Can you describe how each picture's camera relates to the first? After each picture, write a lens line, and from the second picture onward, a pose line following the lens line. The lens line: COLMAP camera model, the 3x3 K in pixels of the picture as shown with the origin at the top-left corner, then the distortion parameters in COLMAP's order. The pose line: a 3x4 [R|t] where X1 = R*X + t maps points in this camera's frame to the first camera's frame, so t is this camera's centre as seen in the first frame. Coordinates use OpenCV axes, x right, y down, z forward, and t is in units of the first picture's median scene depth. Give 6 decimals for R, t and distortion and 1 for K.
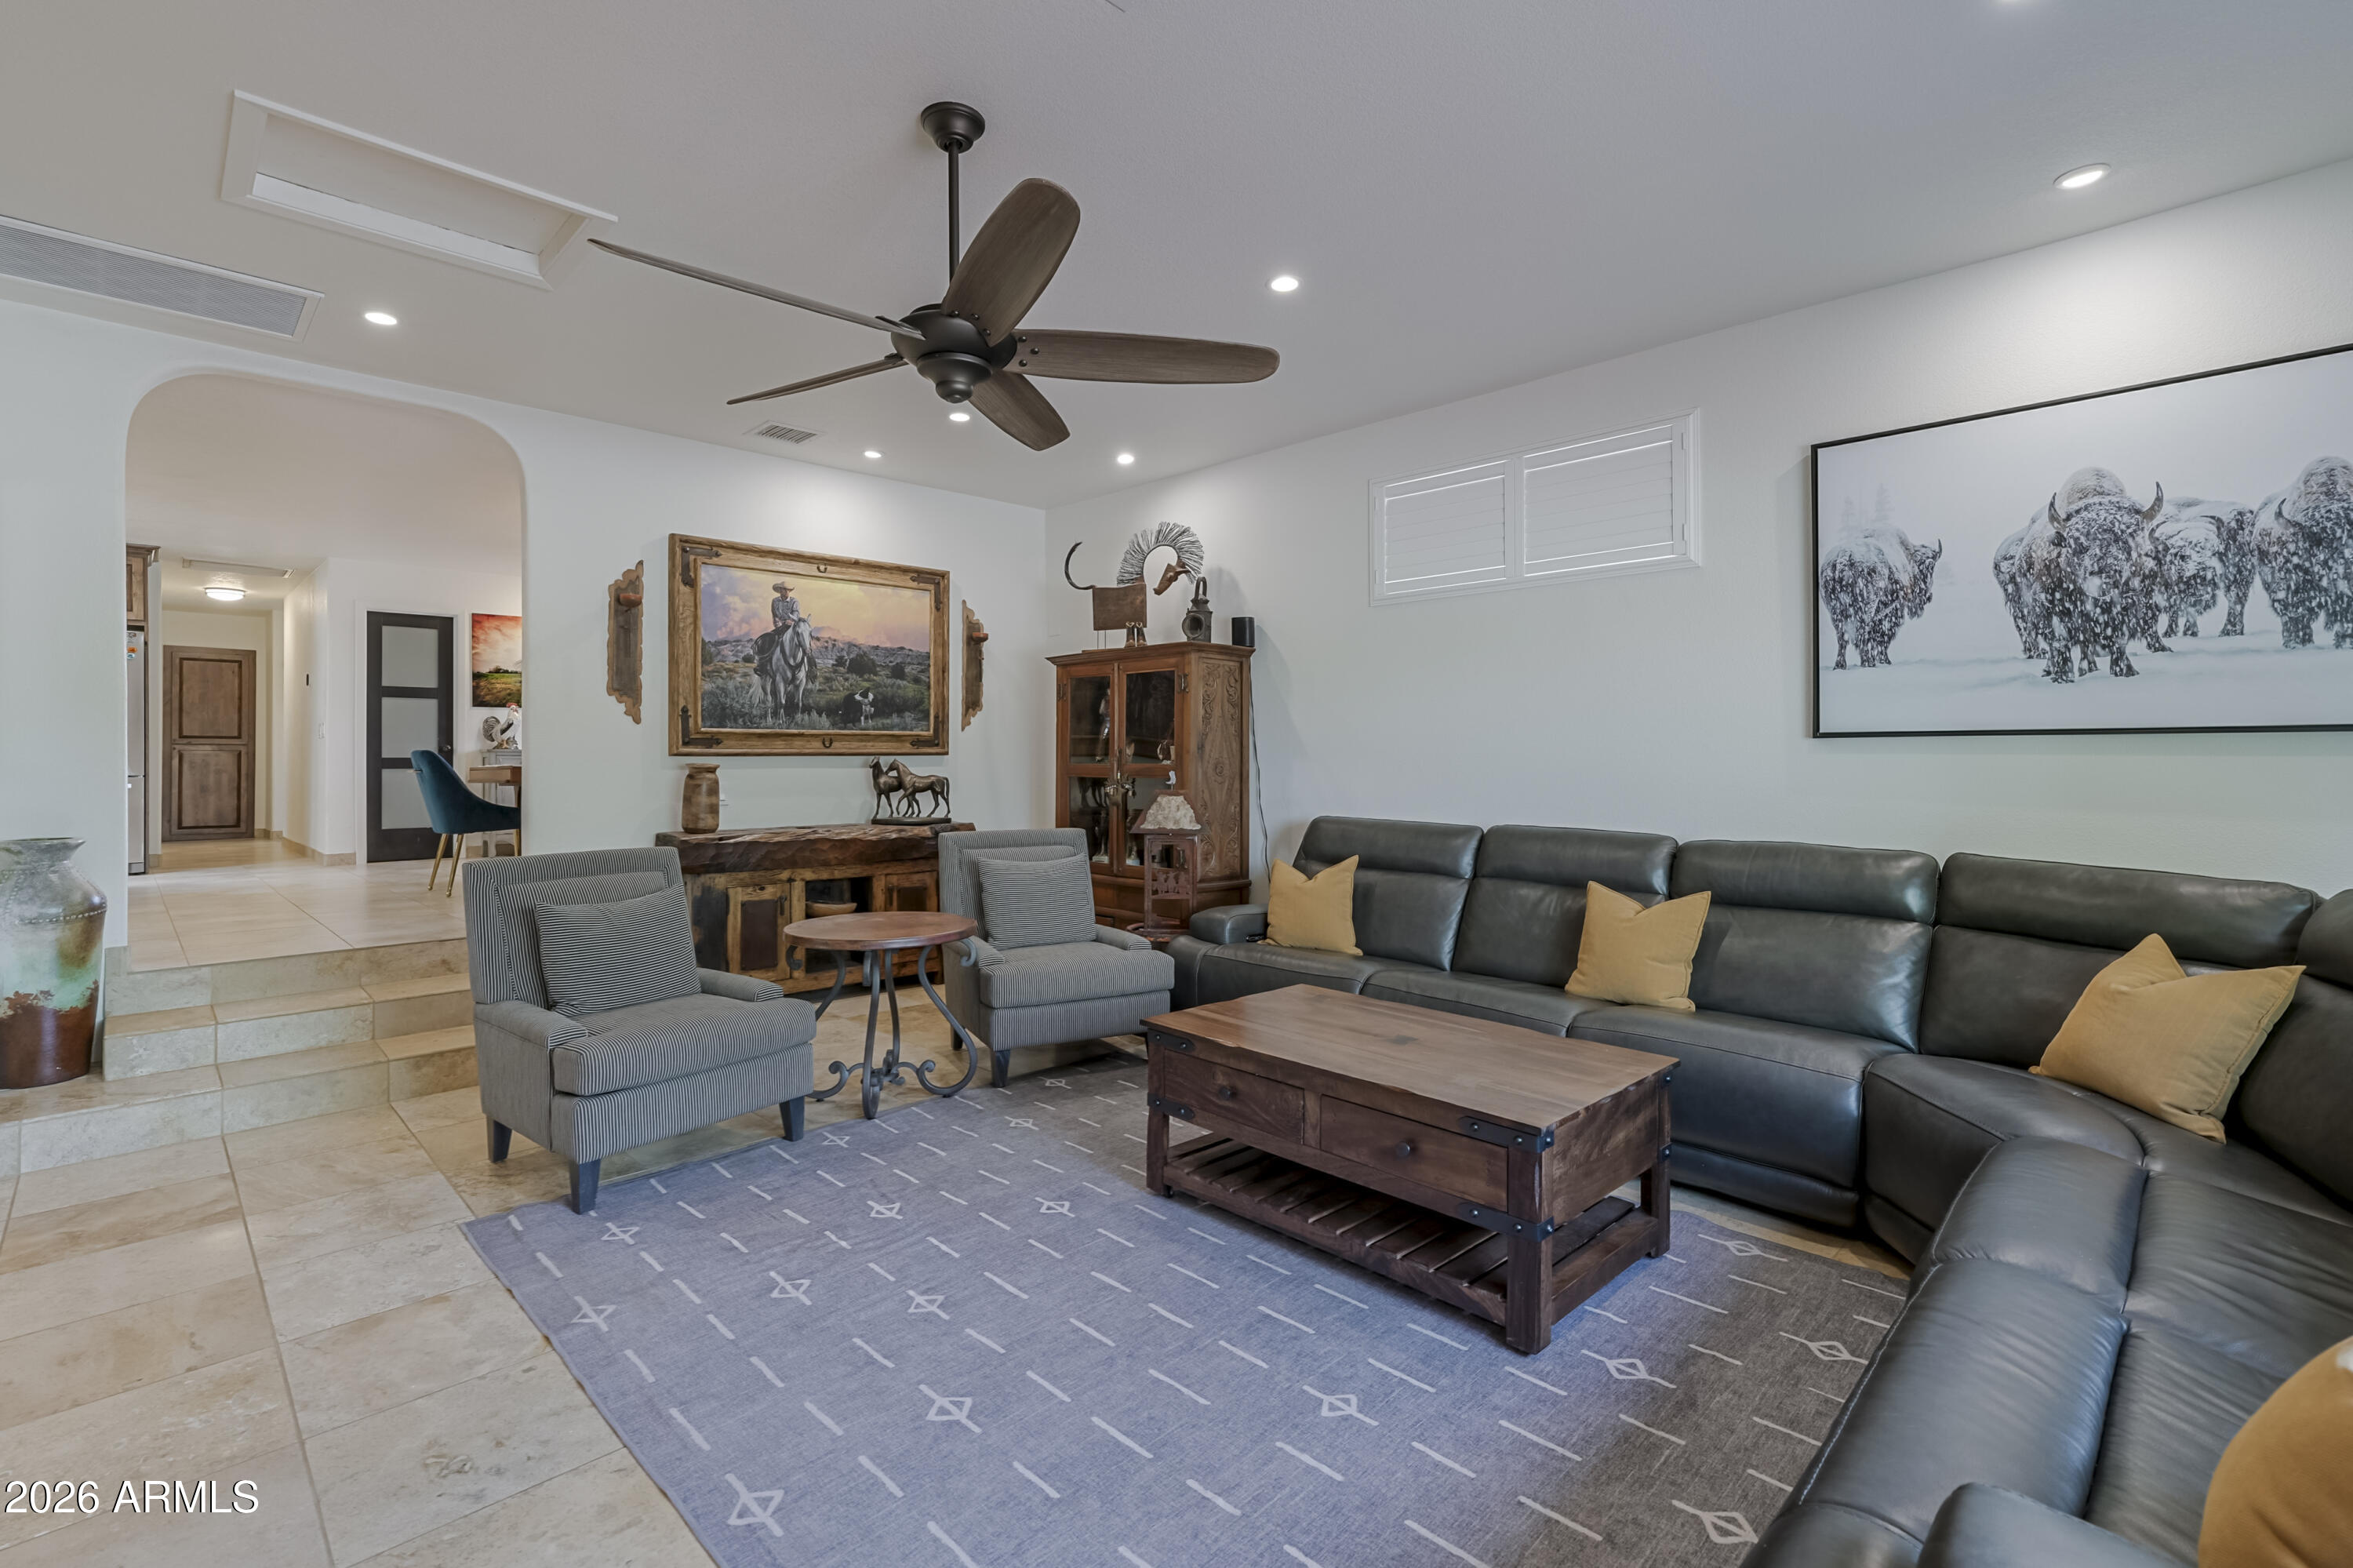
lens RADIAL K [[1088.1, 0, 1172.7], [0, 1088.1, 759.9], [0, 0, 1]] dist [-0.012251, 0.009055]
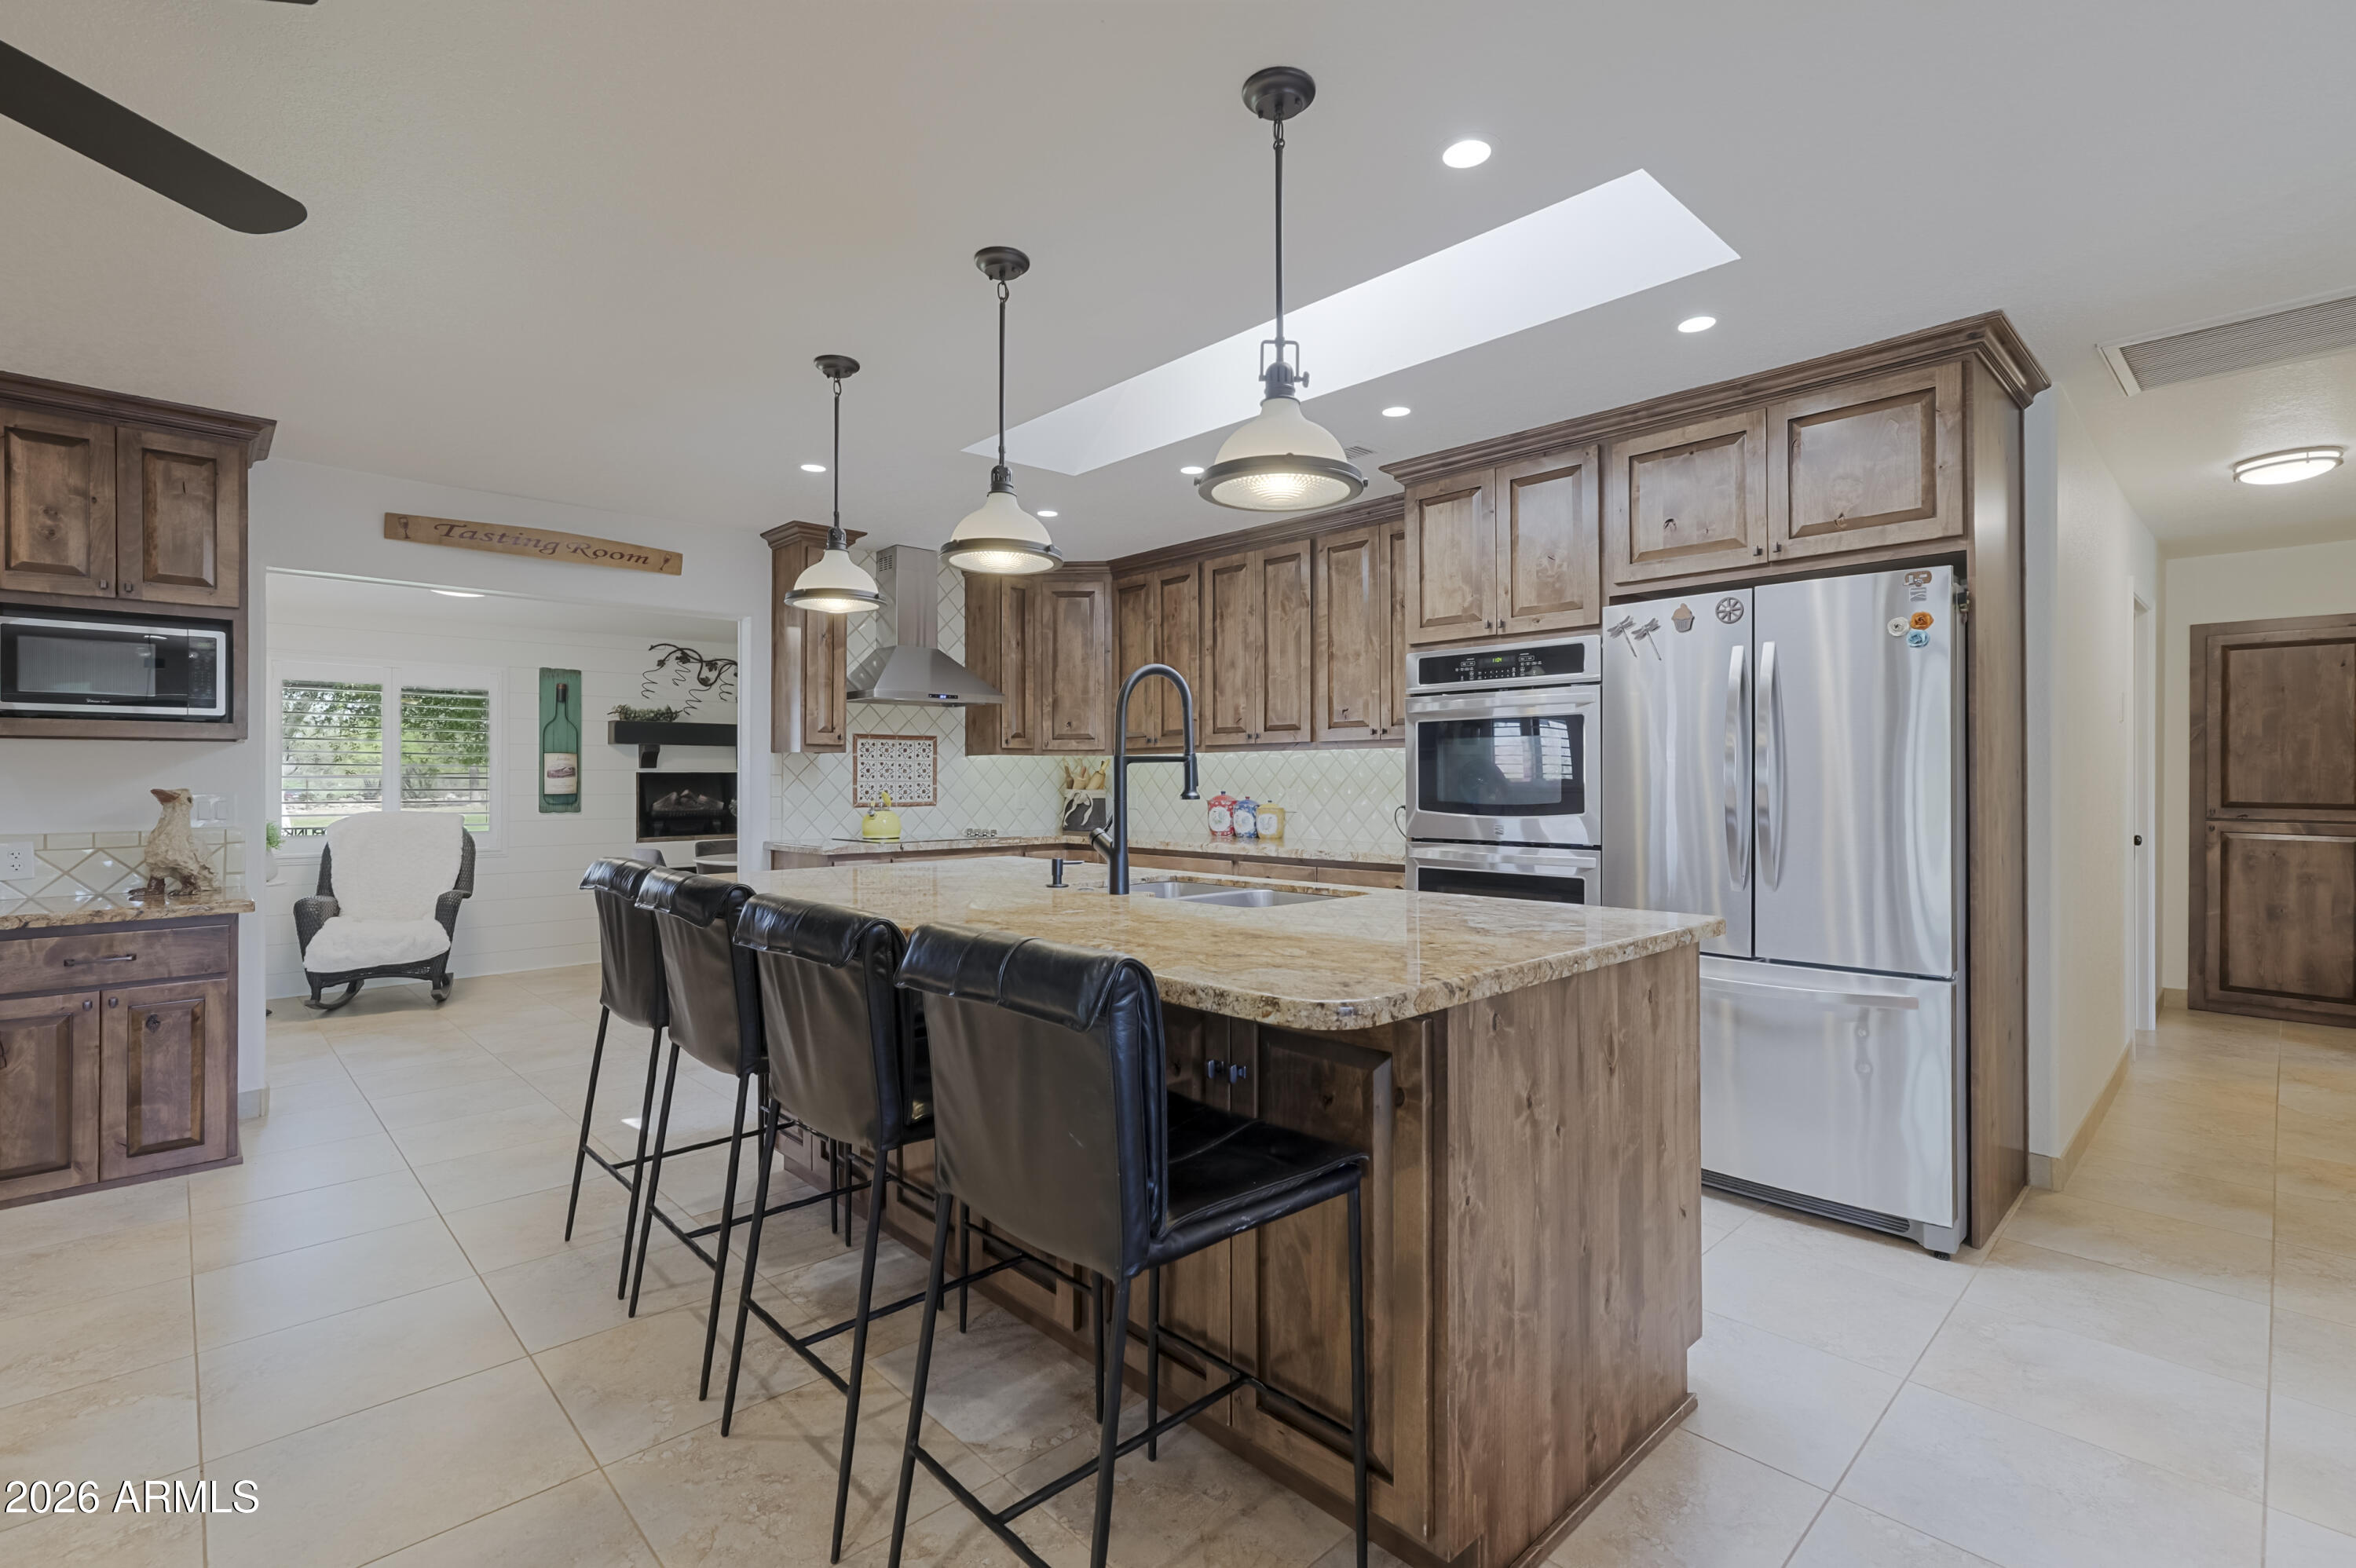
lens RADIAL K [[1089.4, 0, 1207.3], [0, 1089.4, 776.5], [0, 0, 1]] dist [-0.012251, 0.009055]
pose [[0.002328, 0.001003, -0.999997, -0.514912], [0.001897, 0.999998, 0.001008, -0.043598], [0.999995, -0.001899, 0.002326, 0.653825]]
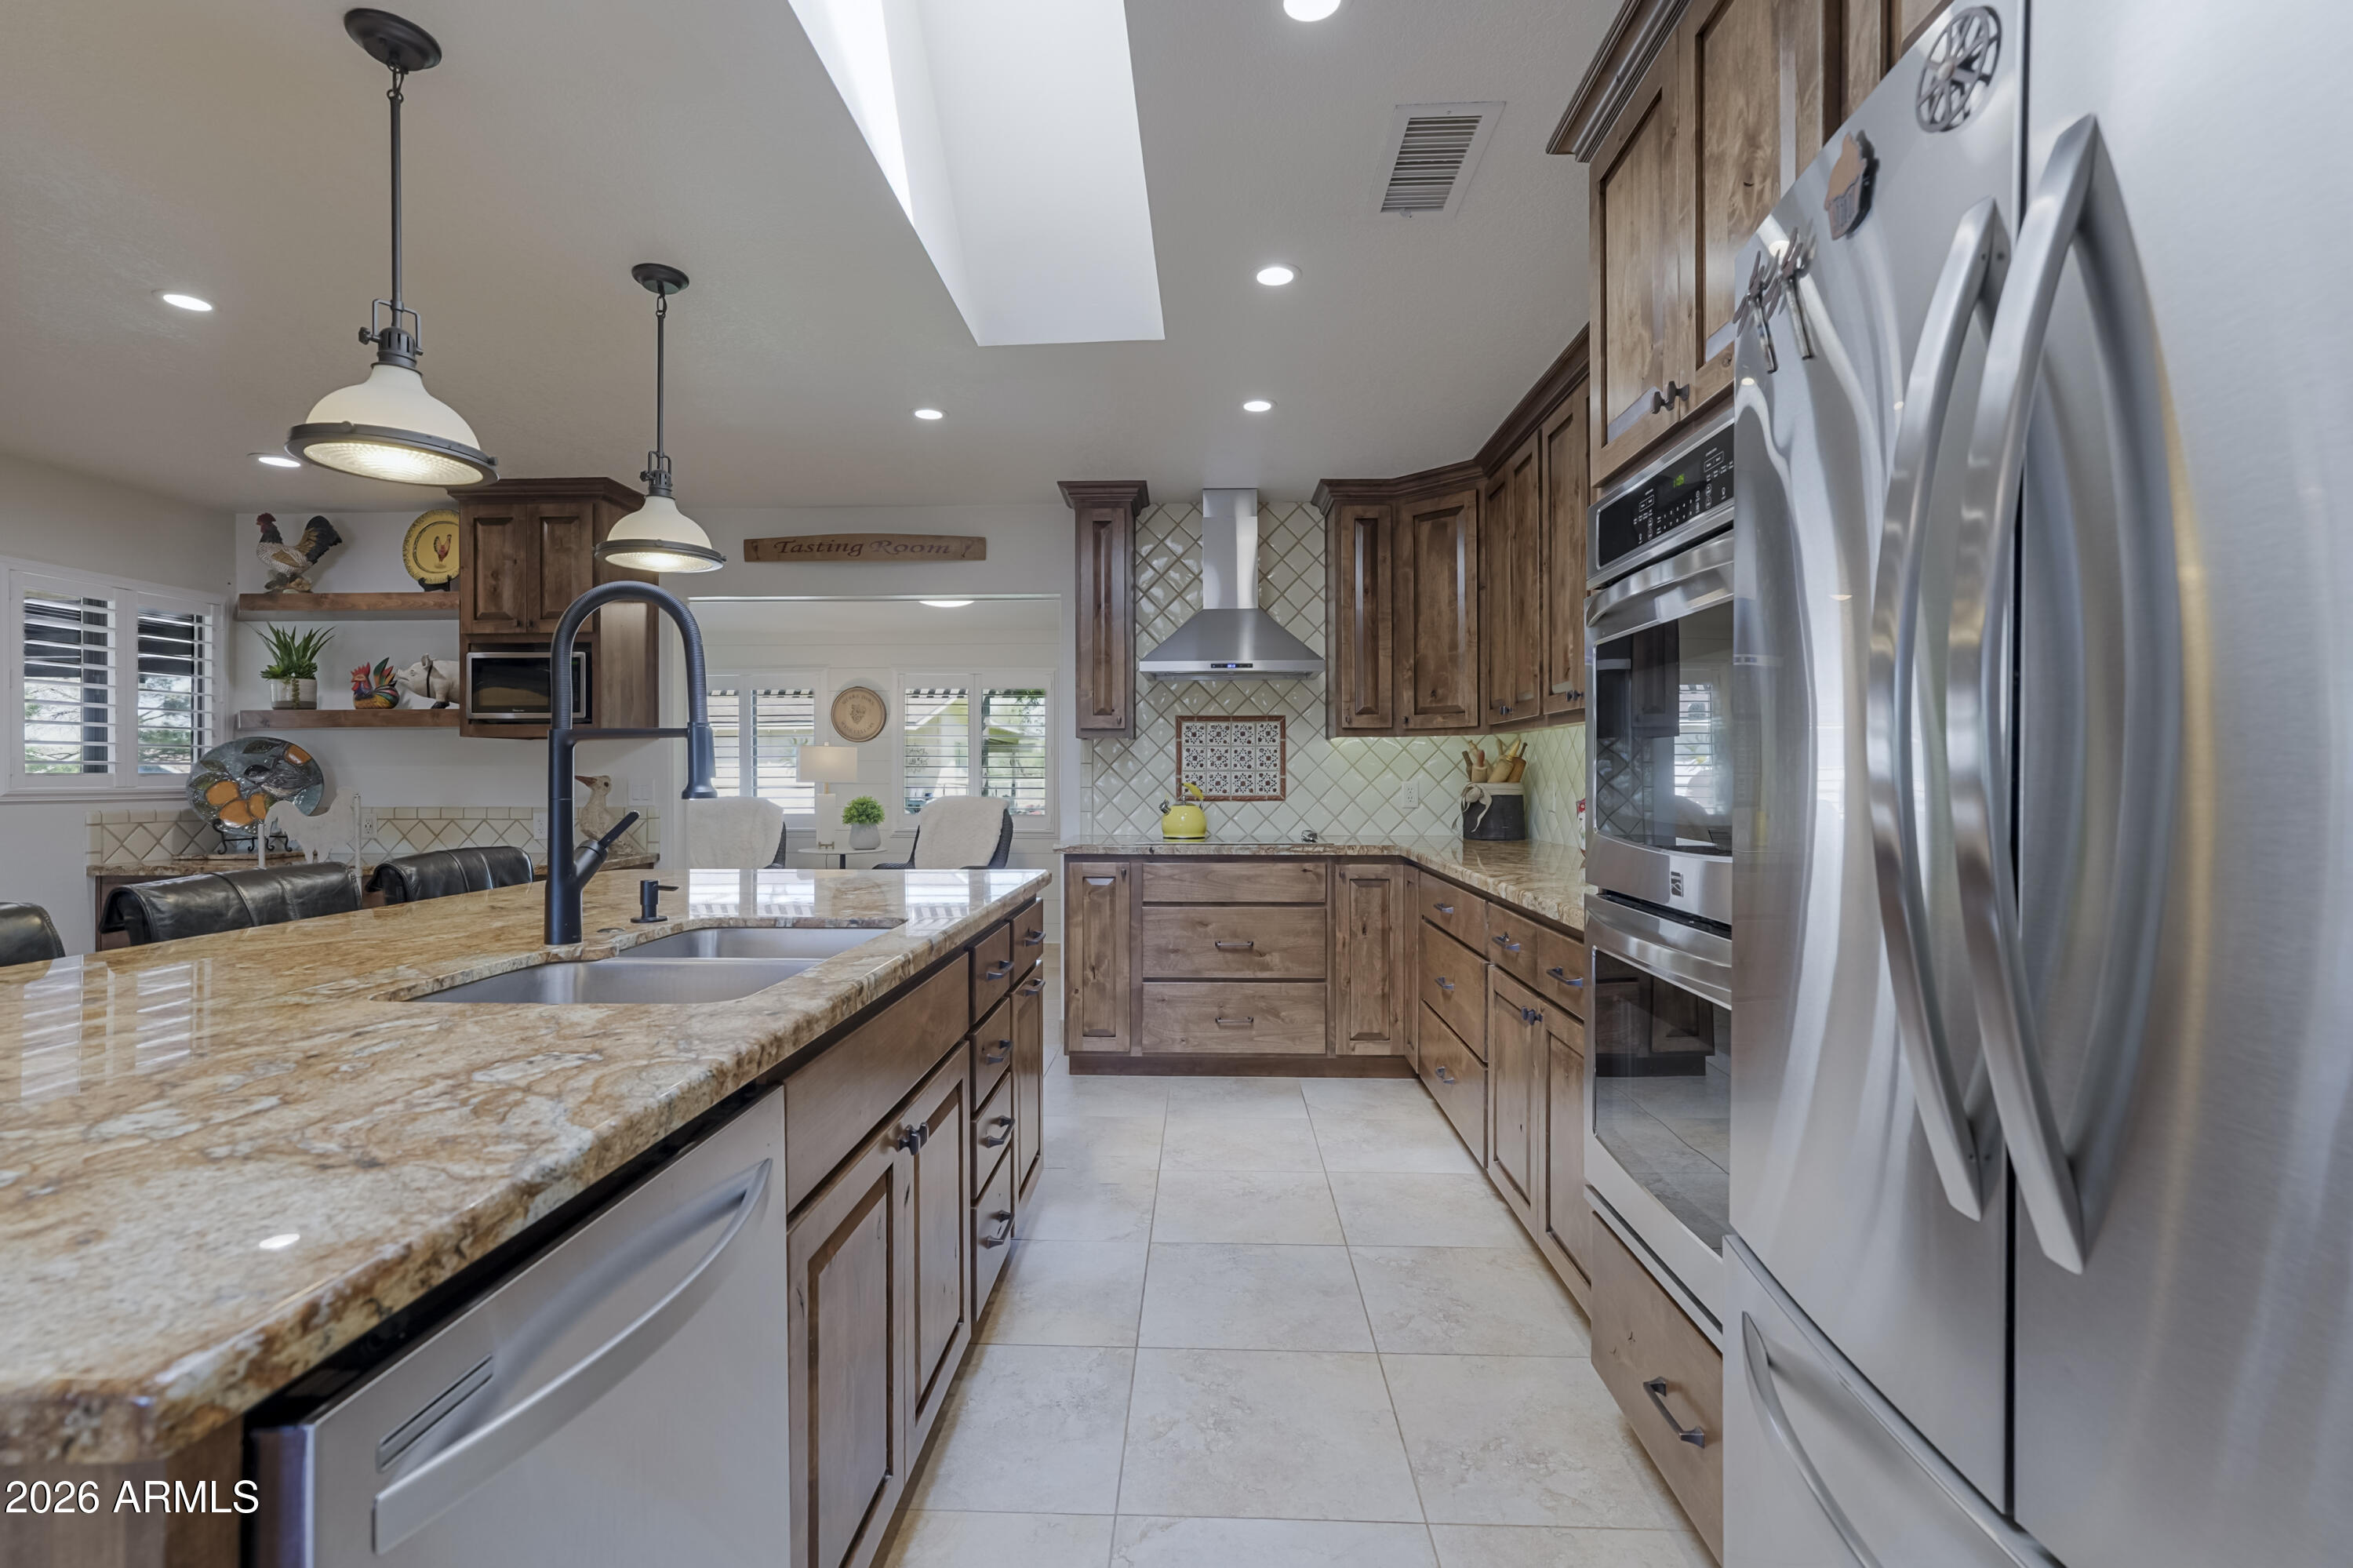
lens RADIAL K [[1088.1, 0, 1157.9], [0, 1088.1, 776.8], [0, 0, 1]] dist [-0.012251, 0.009055]
pose [[-0.725325, 0.008071, -0.688359, -0.750815], [0.004900, 0.999966, 0.006562, -0.041350], [0.688389, 0.001387, -0.725340, 0.834321]]
